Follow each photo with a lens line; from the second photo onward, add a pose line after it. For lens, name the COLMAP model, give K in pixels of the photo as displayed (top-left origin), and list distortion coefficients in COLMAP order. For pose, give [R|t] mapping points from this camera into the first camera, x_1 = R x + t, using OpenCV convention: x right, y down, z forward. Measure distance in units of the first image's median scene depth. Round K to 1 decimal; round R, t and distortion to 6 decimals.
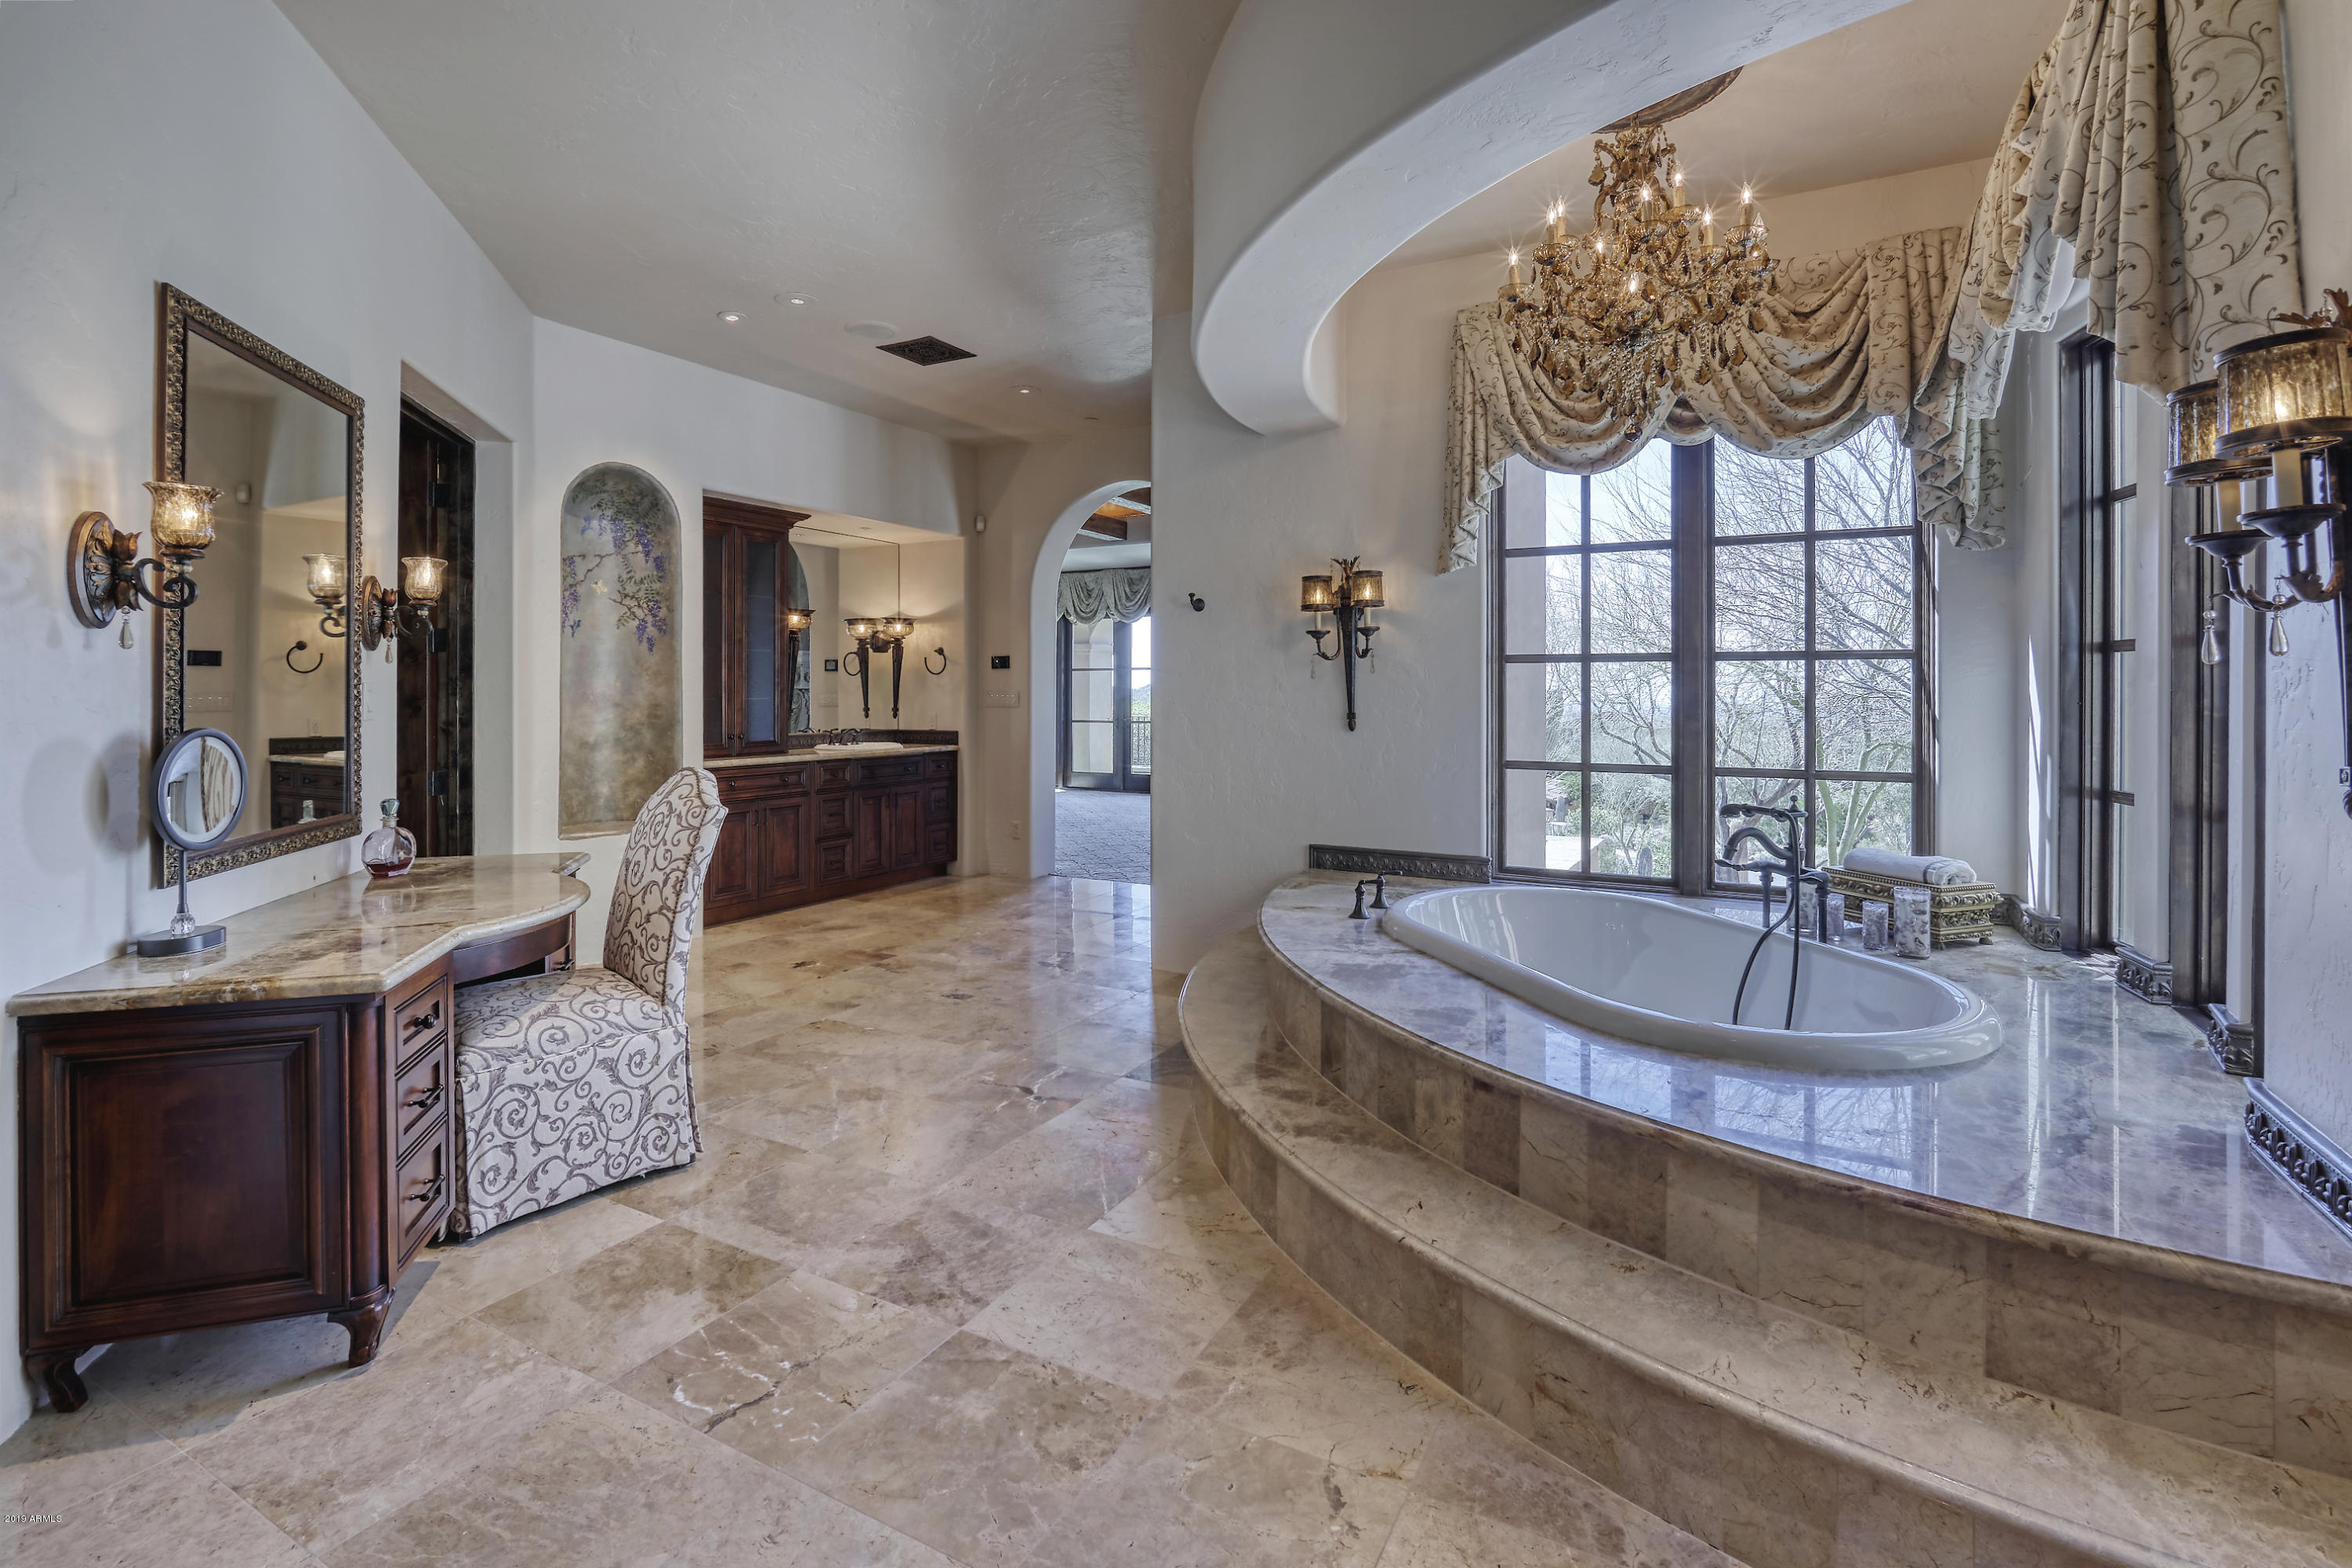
lens RADIAL K [[1059.5, 0, 1168.7], [0, 1059.5, 706.6], [0, 0, 1]] dist [-0.025433, 0.008256]
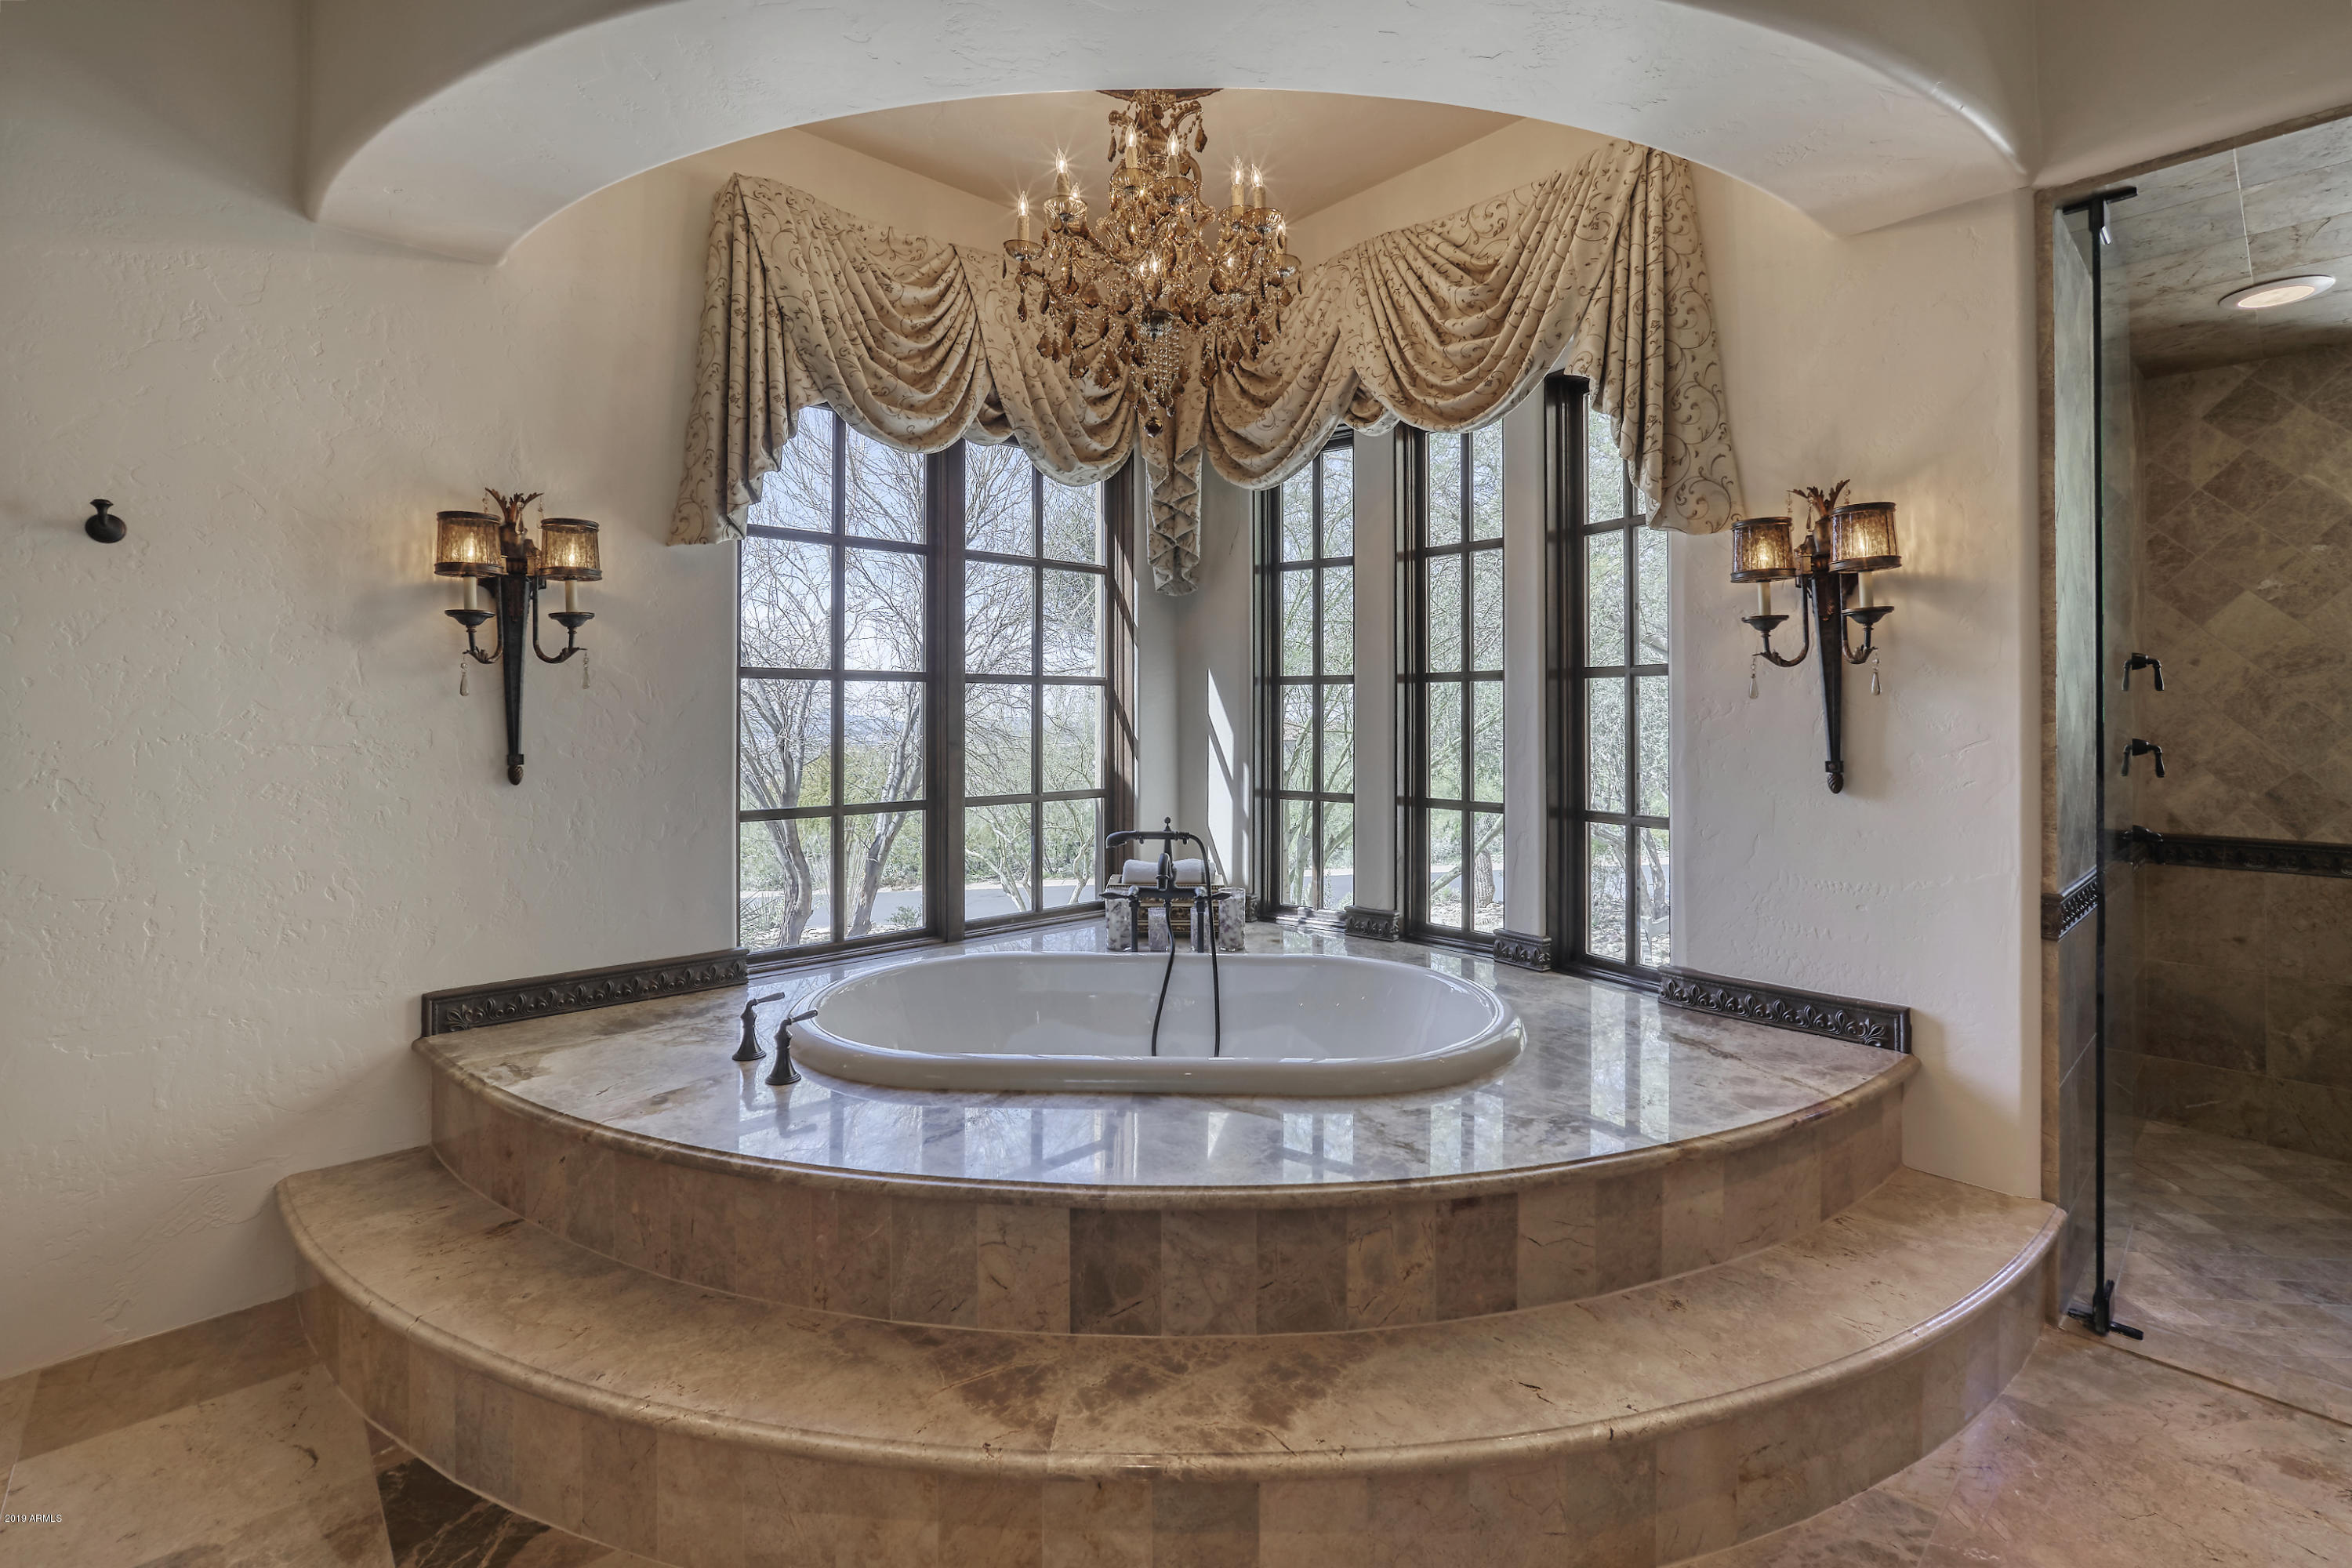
lens RADIAL K [[1059.5, 0, 1168.7], [0, 1059.5, 706.6], [0, 0, 1]] dist [-0.025433, 0.008256]
pose [[0.328753, 0.007226, 0.944388, -0.305316], [0.020758, 0.999674, -0.014875, -0.004715], [-0.944188, 0.024494, 0.328496, 0.536180]]
